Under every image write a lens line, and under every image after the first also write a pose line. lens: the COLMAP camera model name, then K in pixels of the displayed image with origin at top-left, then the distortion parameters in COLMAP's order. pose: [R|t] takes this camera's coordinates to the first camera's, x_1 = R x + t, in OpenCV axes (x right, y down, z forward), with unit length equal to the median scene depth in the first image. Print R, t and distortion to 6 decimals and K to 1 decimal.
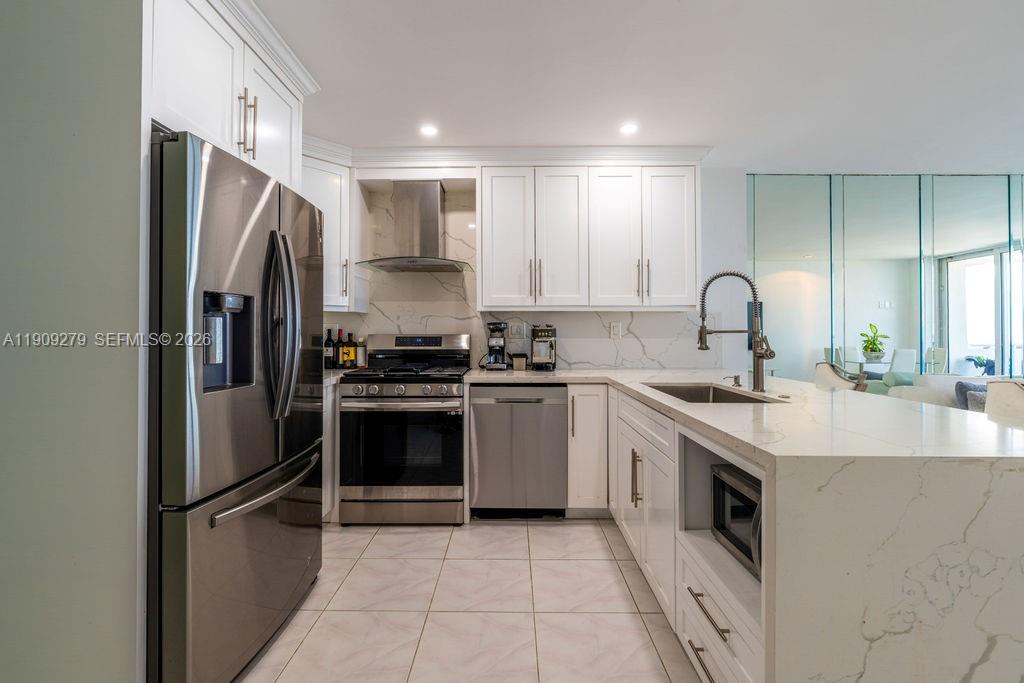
lens RADIAL K [[460.1, 0, 518.9], [0, 460.1, 325.2], [0, 0, 1]] dist [-0.000646, -0.001430]
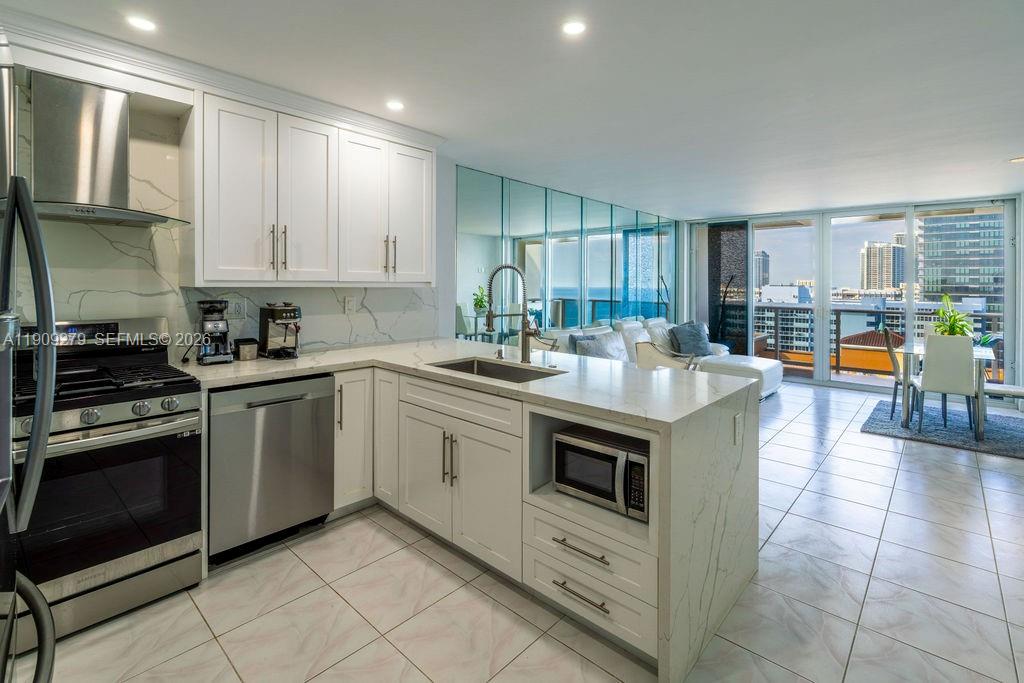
lens RADIAL K [[460.1, 0, 528.6], [0, 460.1, 283.3], [0, 0, 1]] dist [-0.000646, -0.001430]
pose [[0.673975, 0.013483, 0.738631, -0.266675], [-0.023014, 0.999731, 0.002751, -0.049974], [-0.738396, -0.018853, 0.674104, 0.105817]]
